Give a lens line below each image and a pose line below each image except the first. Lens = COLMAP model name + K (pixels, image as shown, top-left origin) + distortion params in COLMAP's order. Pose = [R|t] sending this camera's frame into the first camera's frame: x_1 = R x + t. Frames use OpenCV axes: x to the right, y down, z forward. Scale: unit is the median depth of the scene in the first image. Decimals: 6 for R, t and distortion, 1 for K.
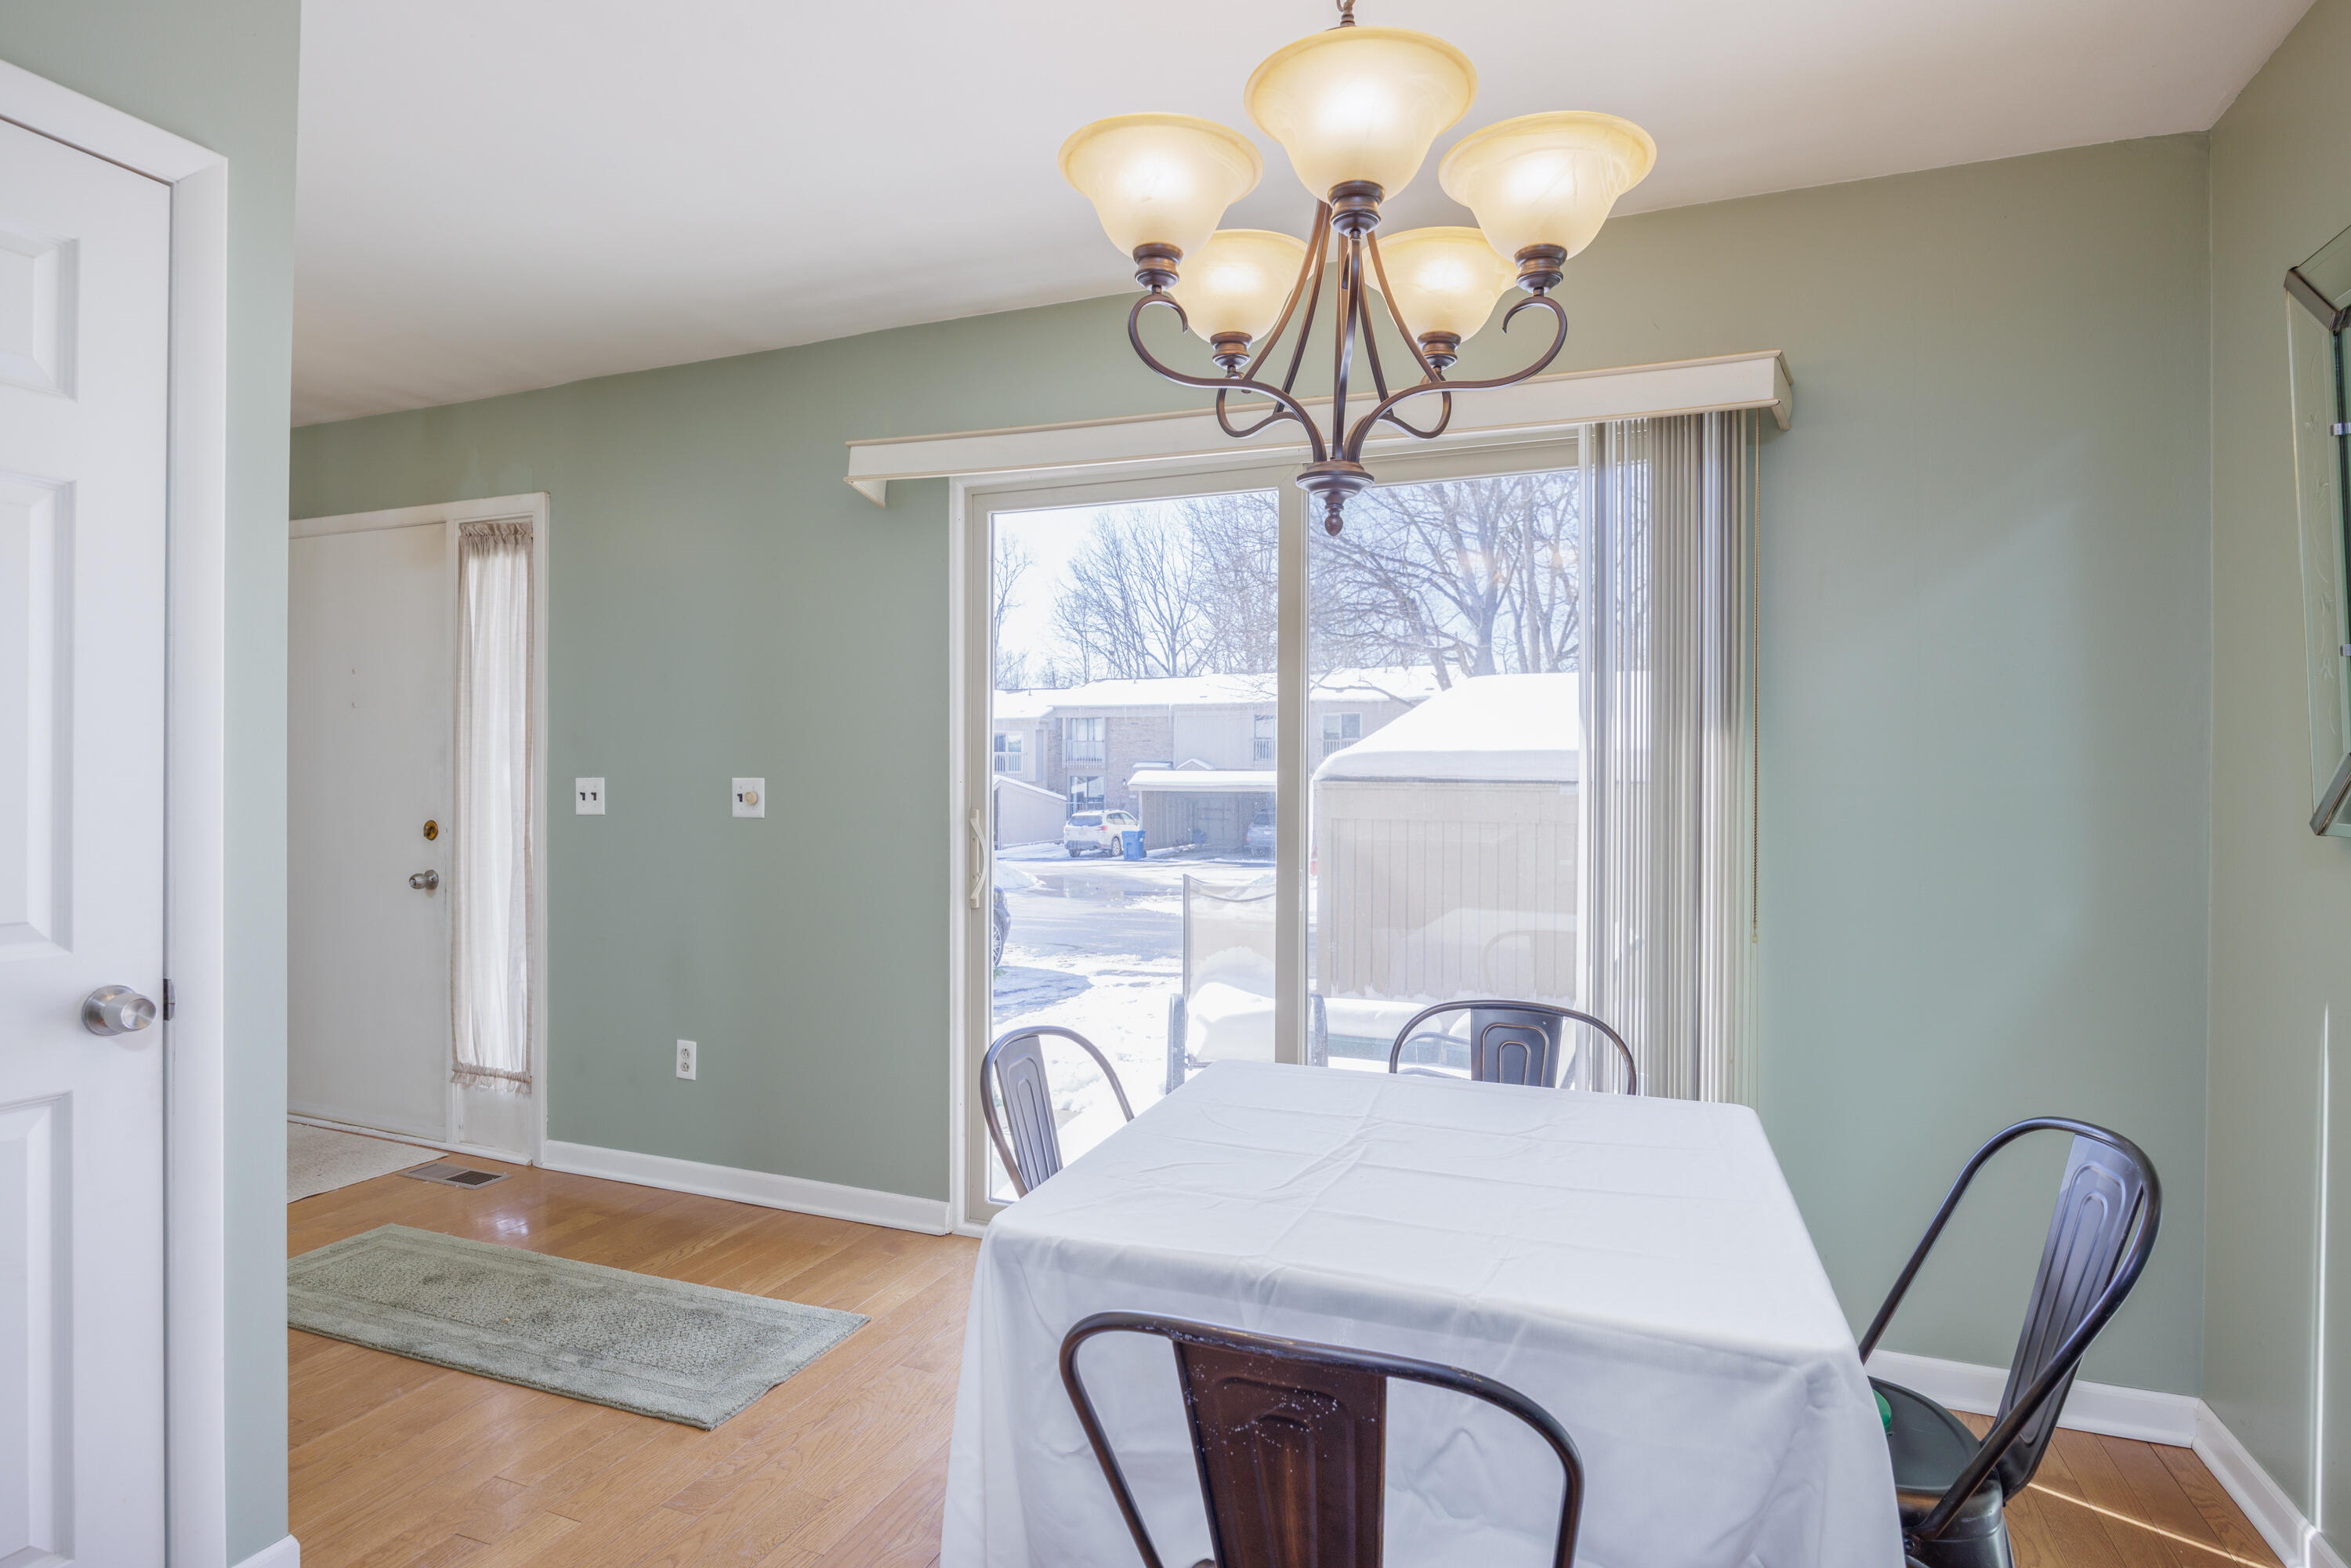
lens RADIAL K [[1232.2, 0, 1175.5], [0, 1232.2, 784.0], [0, 0, 1]] dist [-0.002025, -0.007674]
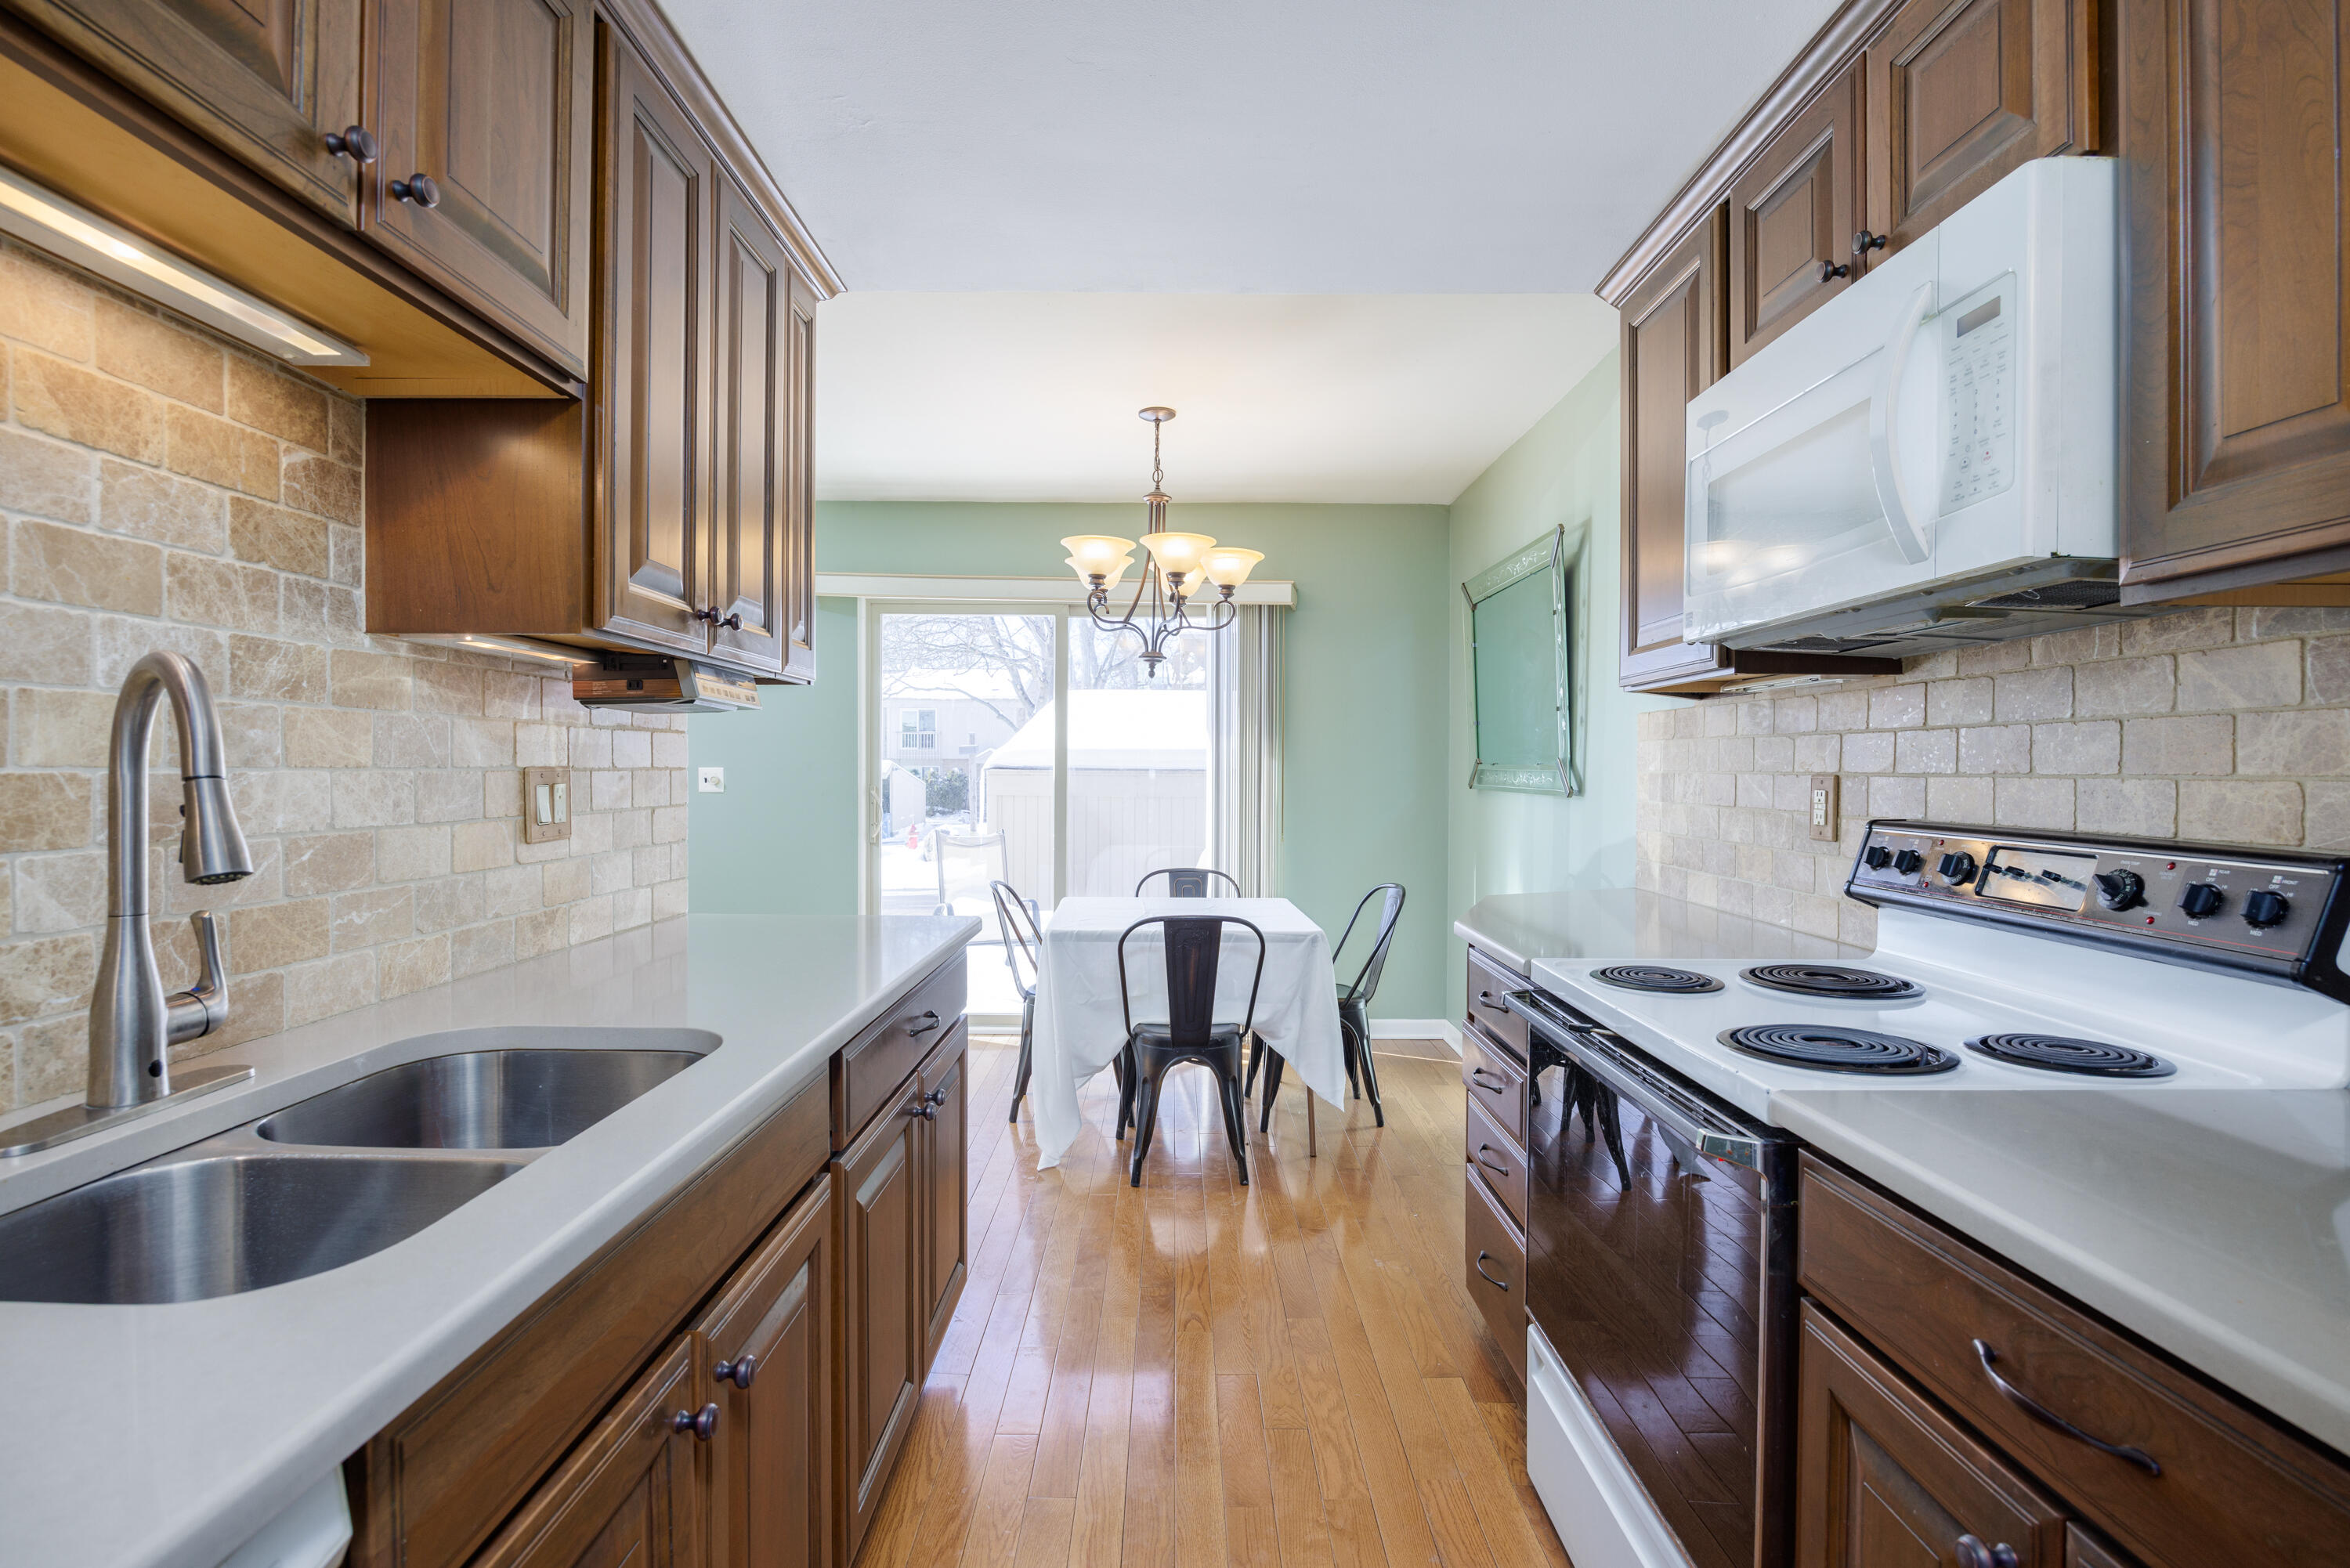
lens RADIAL K [[1103.0, 0, 1178.1], [0, 1103.0, 766.1], [0, 0, 1]] dist [-0.000308, -0.000011]
pose [[0.927901, 0.000036, 0.372827, -0.460525], [0.001235, 0.999994, -0.003170, -0.002089], [-0.372825, 0.003402, 0.927896, -0.804045]]
